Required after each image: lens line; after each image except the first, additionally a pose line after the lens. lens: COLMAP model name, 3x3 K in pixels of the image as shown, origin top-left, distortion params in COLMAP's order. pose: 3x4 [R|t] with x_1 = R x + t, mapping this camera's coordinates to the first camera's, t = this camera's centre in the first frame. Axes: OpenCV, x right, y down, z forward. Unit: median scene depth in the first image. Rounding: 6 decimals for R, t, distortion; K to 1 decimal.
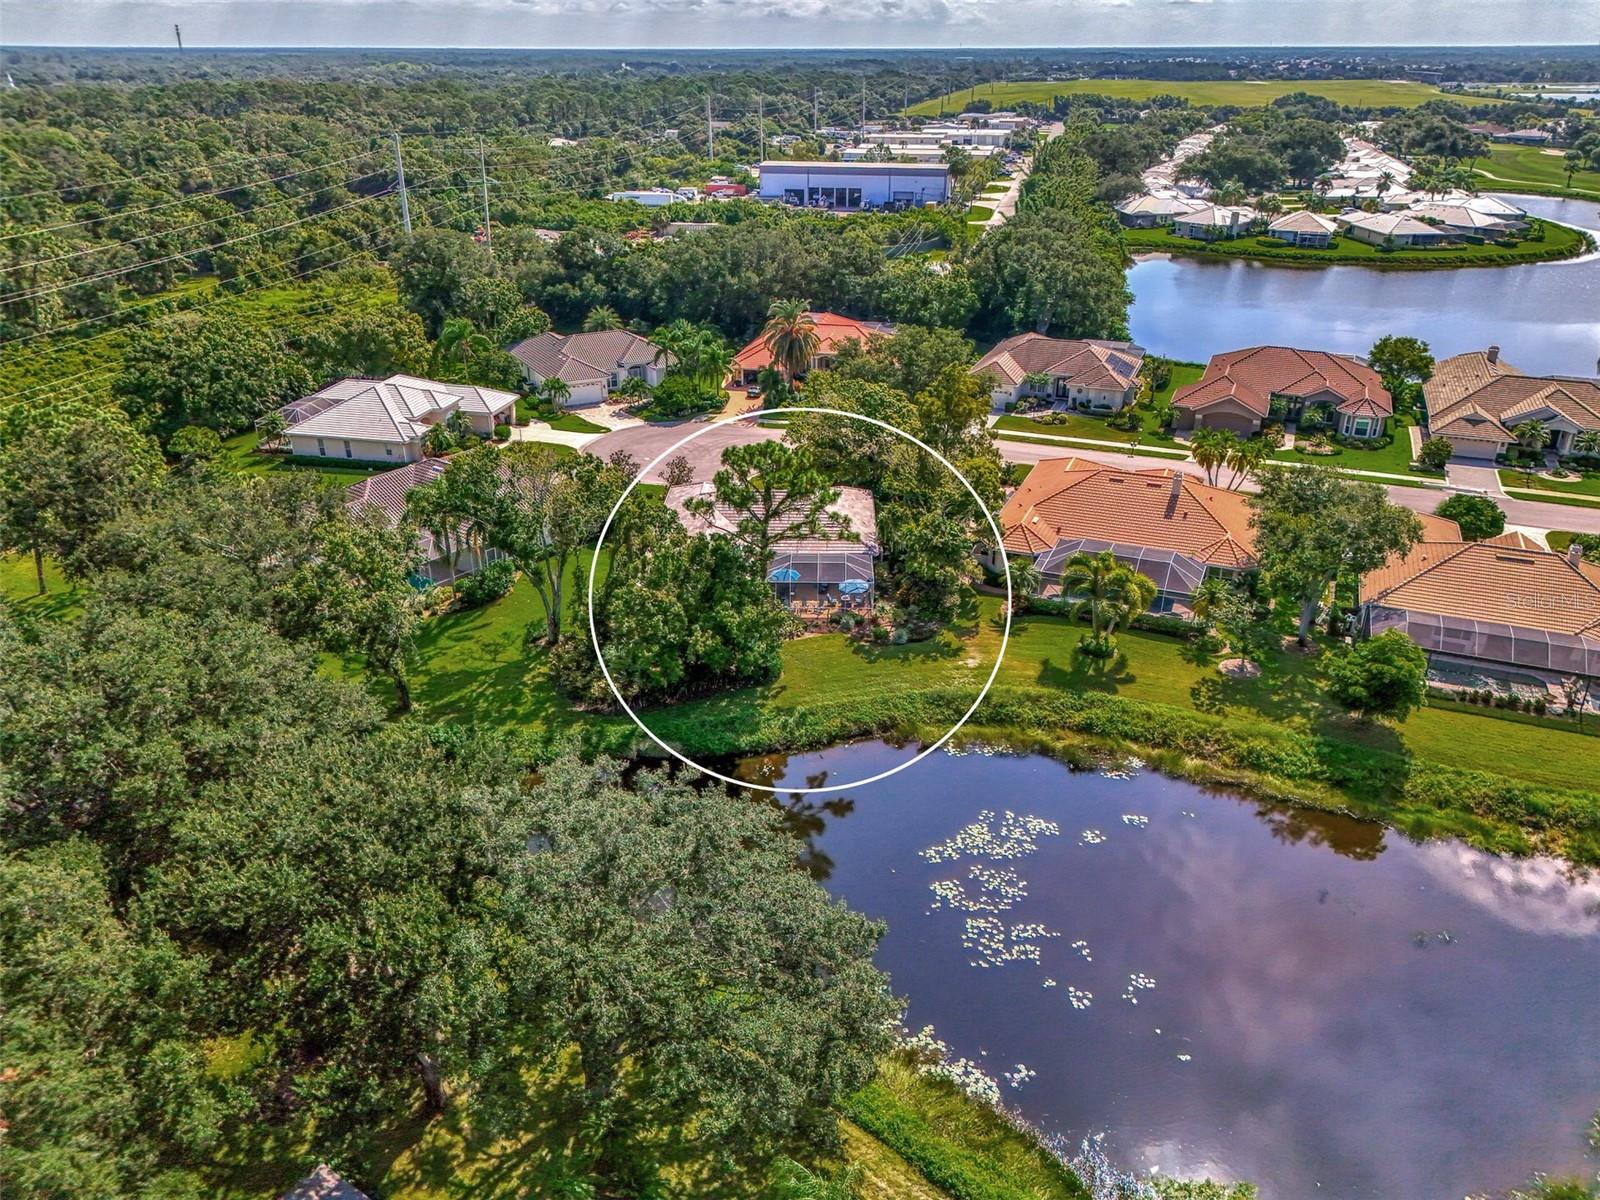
lens RADIAL K [[1209.4, 0, 800.0], [0, 1209.4, 600.0], [0, 0, 1]] dist [0.041954, -0.053759]
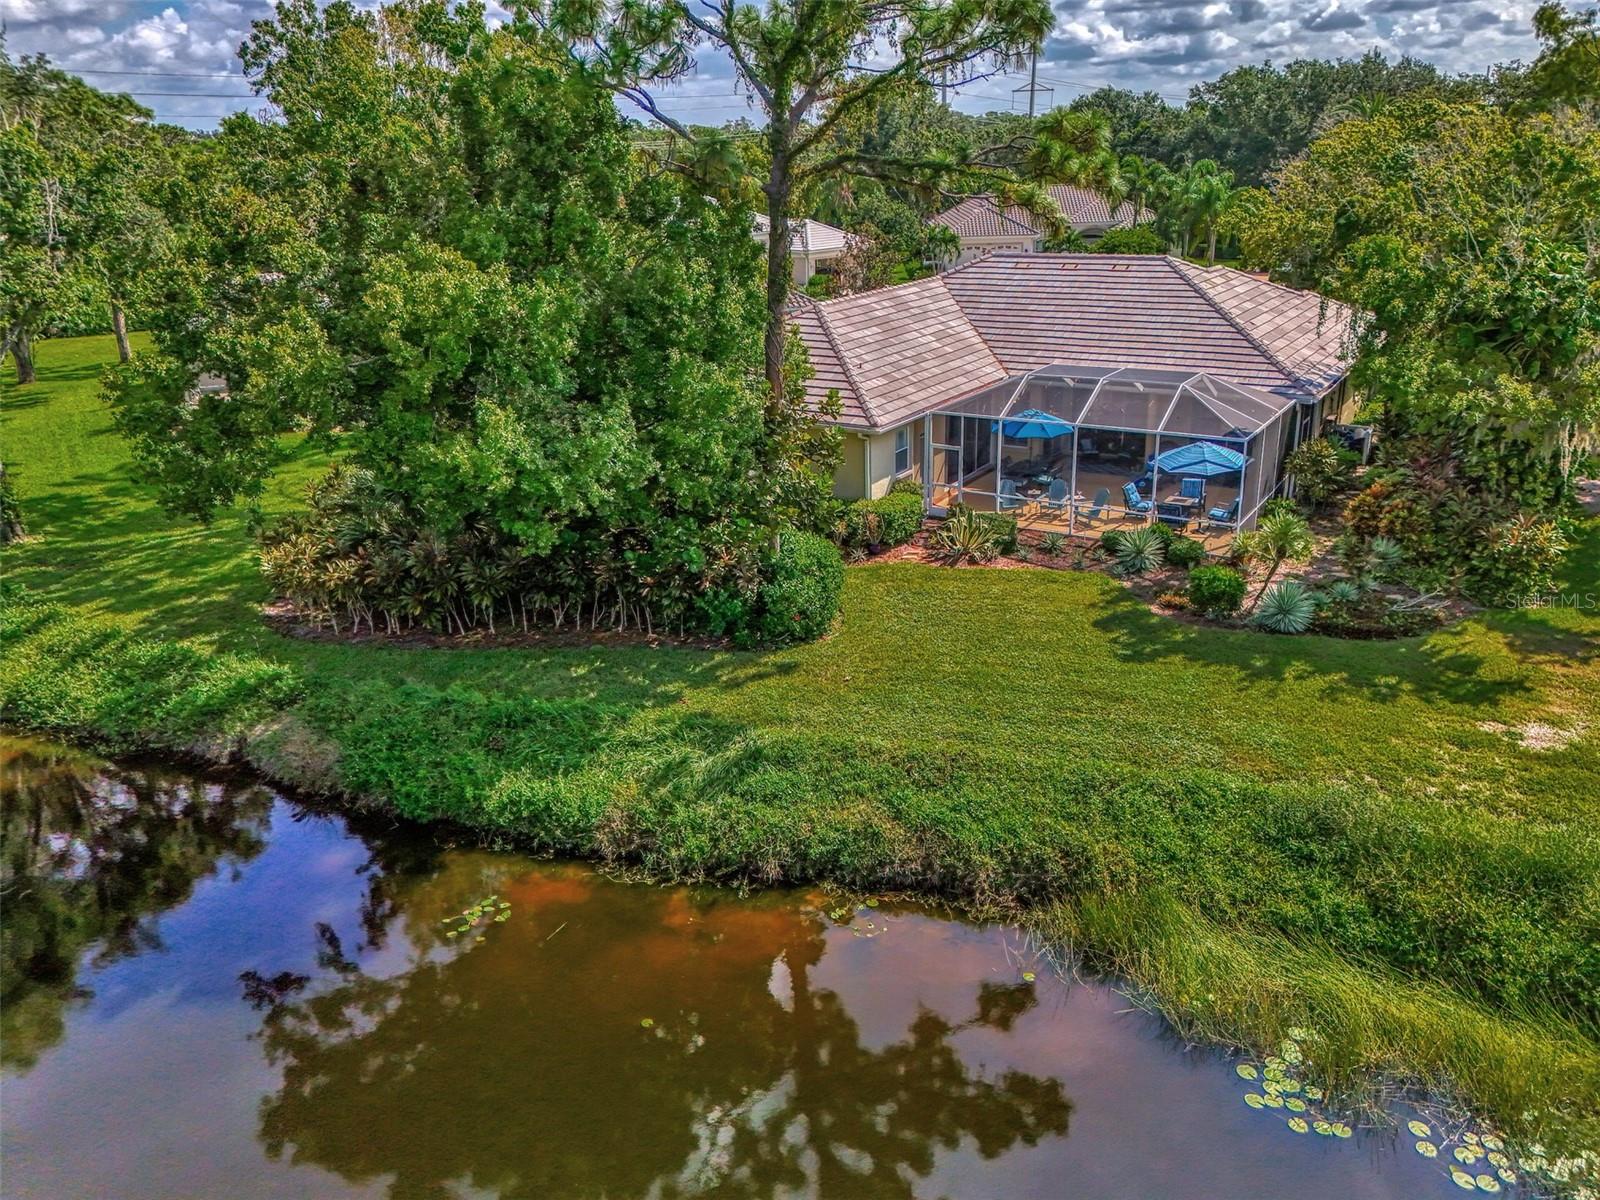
lens RADIAL K [[1209.4, 0, 800.0], [0, 1209.4, 600.0], [0, 0, 1]] dist [0.041954, -0.053759]
pose [[0.849464, 0.154270, -0.504591, 0.132032], [-0.194485, 0.980516, -0.027633, 0.059623], [0.490497, 0.121608, 0.862916, 0.696853]]
